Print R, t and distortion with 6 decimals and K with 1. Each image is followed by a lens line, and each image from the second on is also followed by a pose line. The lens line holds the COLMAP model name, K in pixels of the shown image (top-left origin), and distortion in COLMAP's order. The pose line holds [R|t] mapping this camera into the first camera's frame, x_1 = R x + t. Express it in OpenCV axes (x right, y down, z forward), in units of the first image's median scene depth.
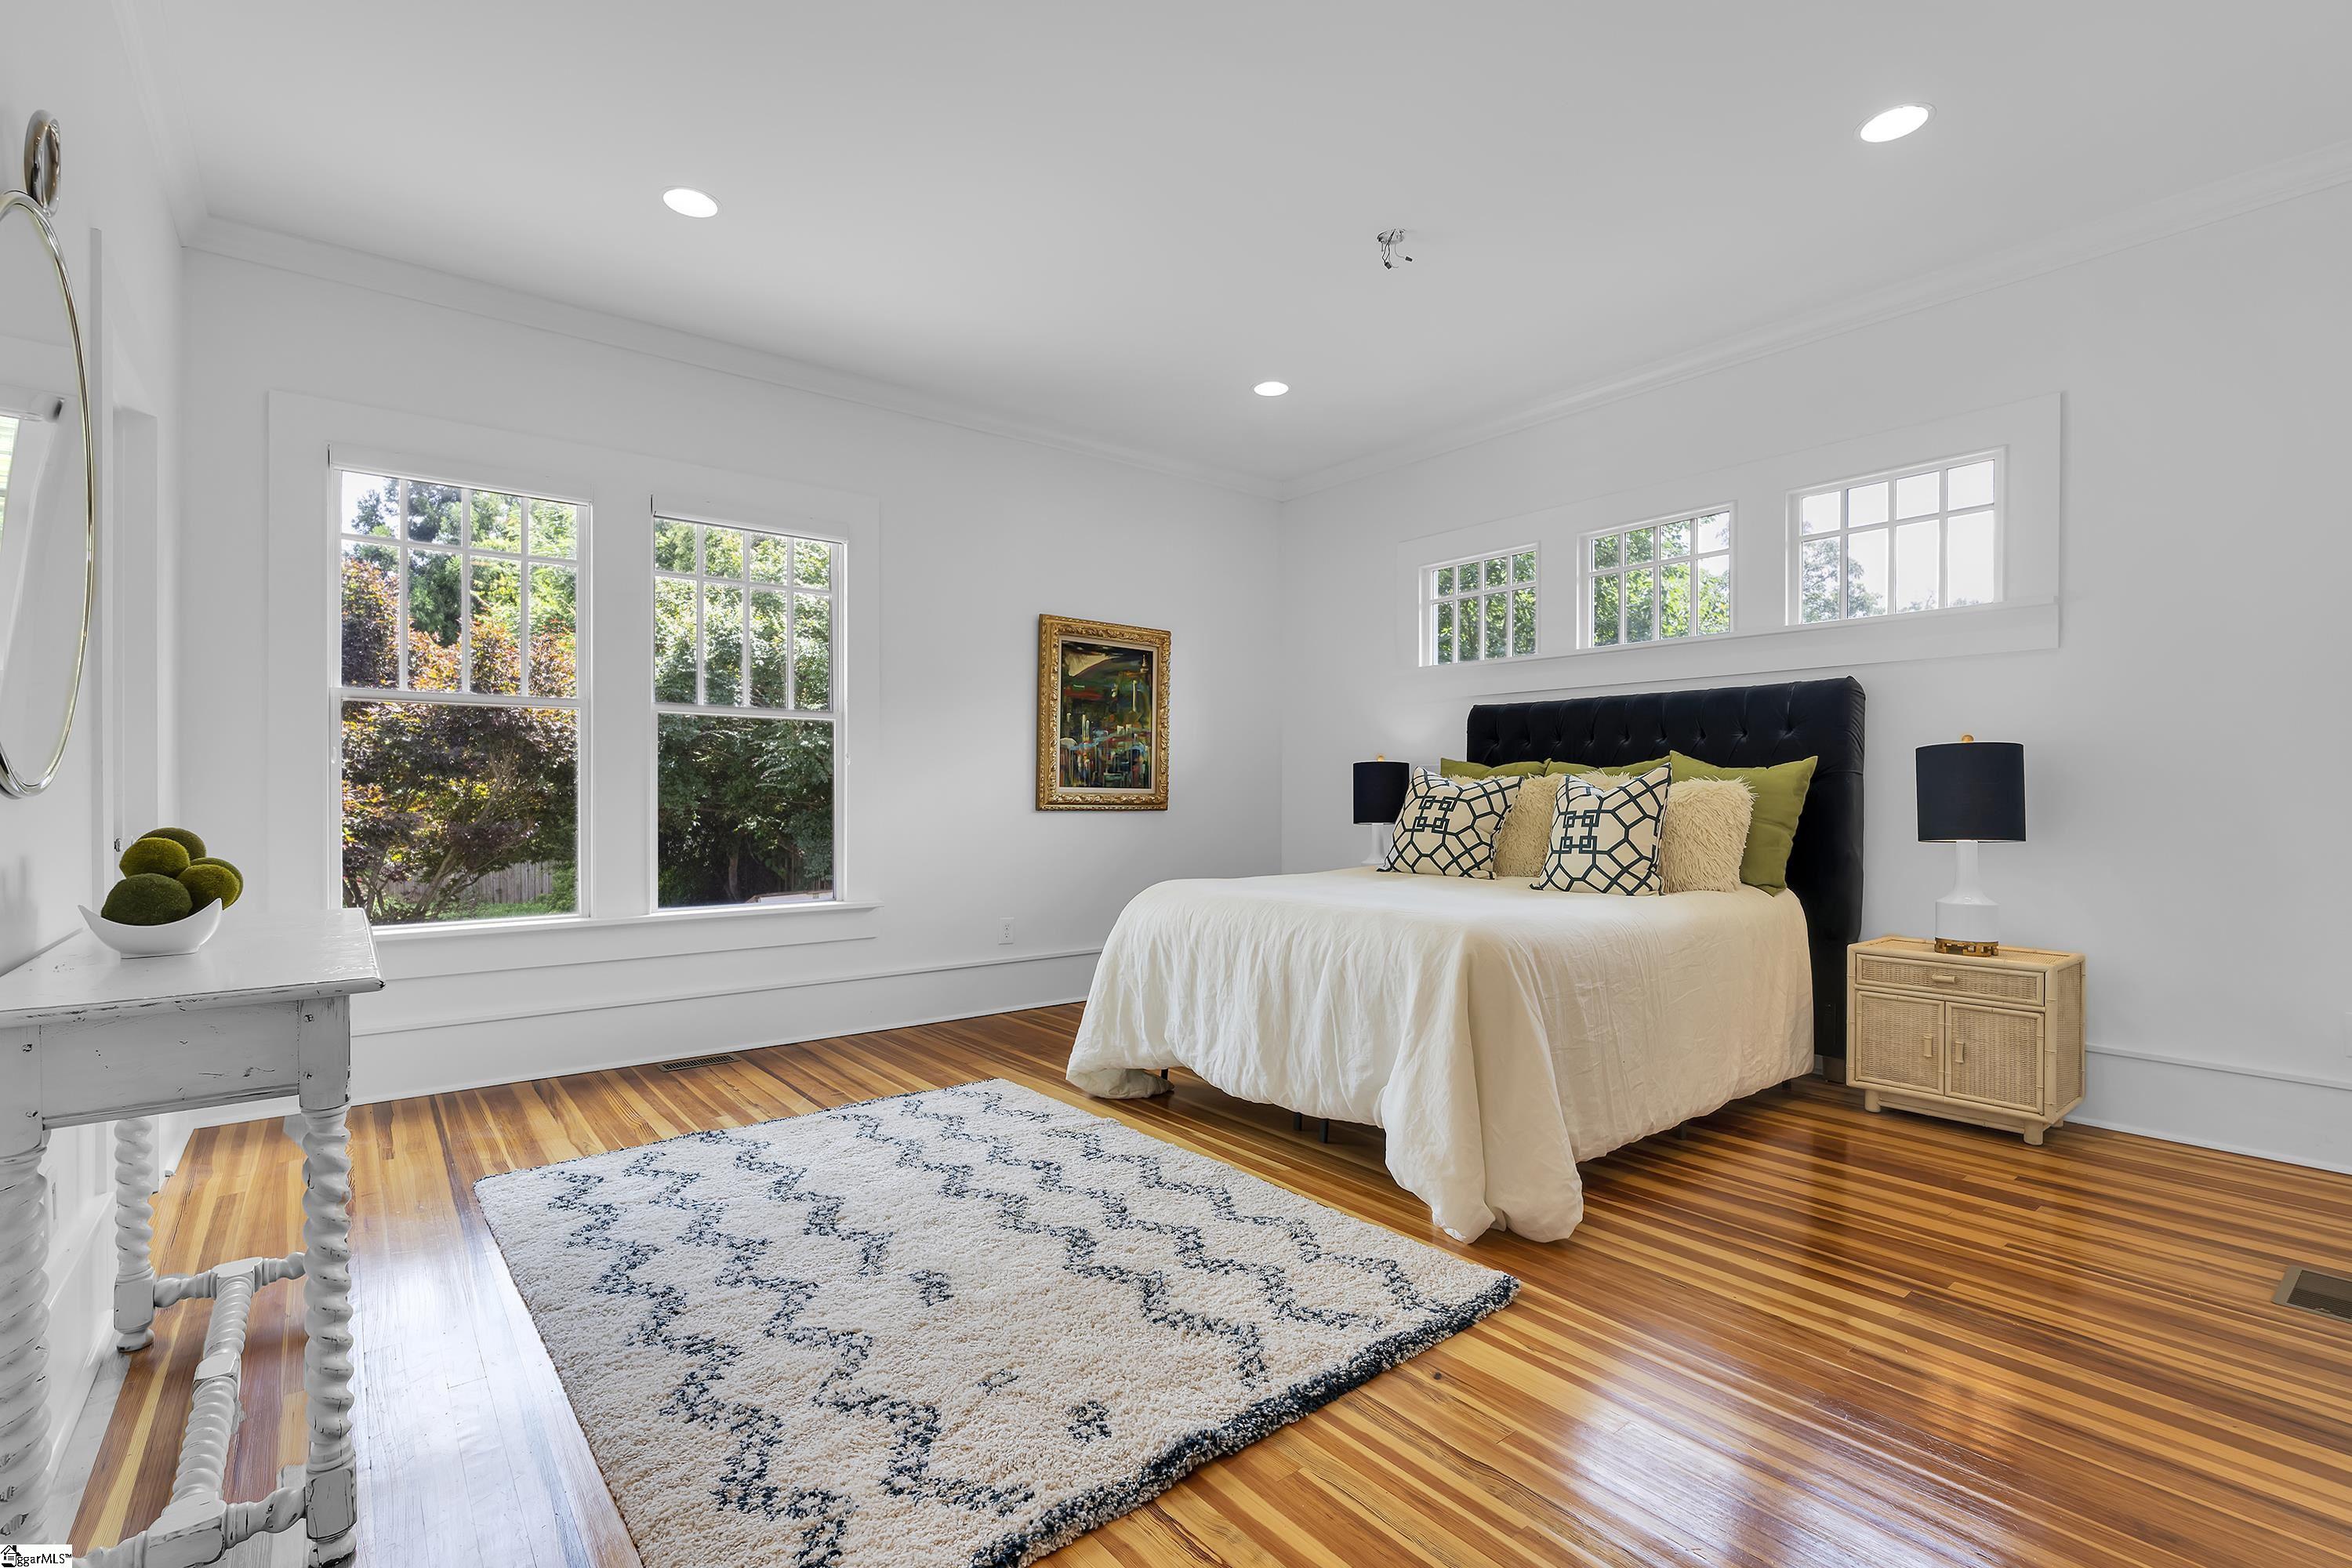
lens RADIAL K [[968.0, 0, 1178.6], [0, 968.0, 747.4], [0, 0, 1]] dist [0.085108, 0.000028]
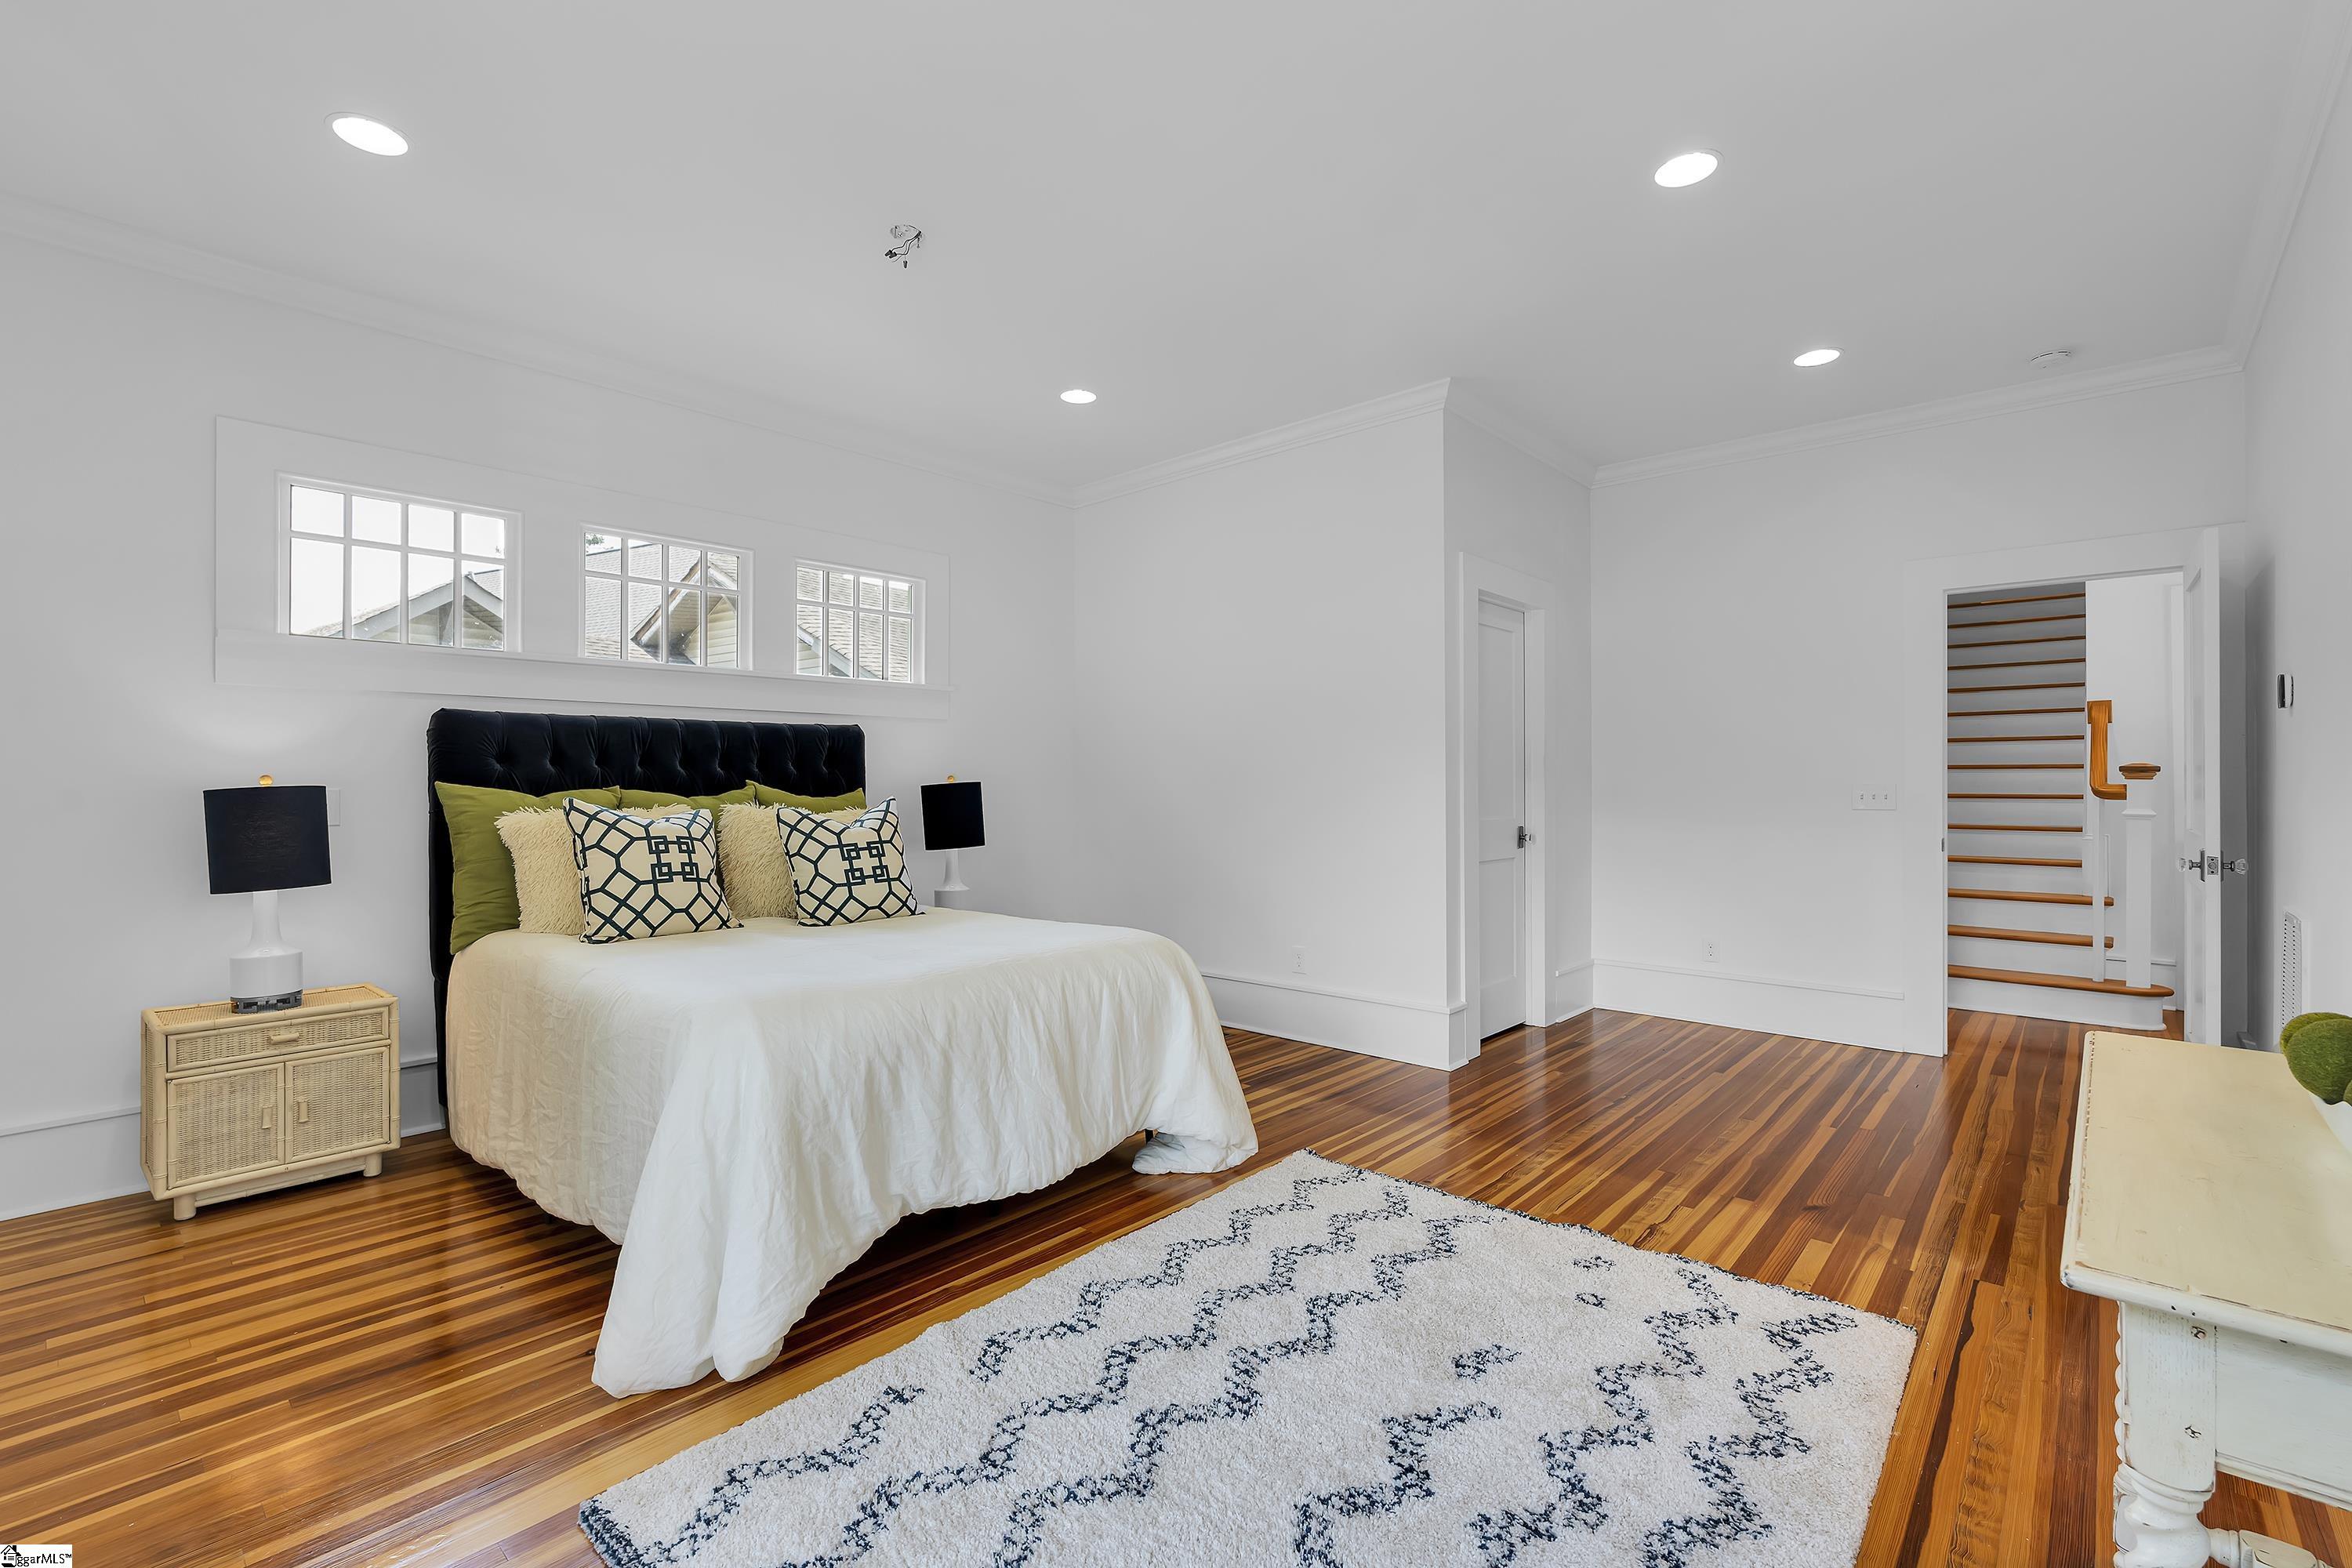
lens RADIAL K [[1023.6, 0, 1178.3], [0, 1023.6, 792.9], [0, 0, 1]] dist [-0.002902, 0.000244]
pose [[-0.116539, 0.023480, 0.992908, -0.660311], [-0.020807, 0.999443, -0.026077, 0.036635], [-0.992968, -0.023699, -0.115986, 0.807969]]
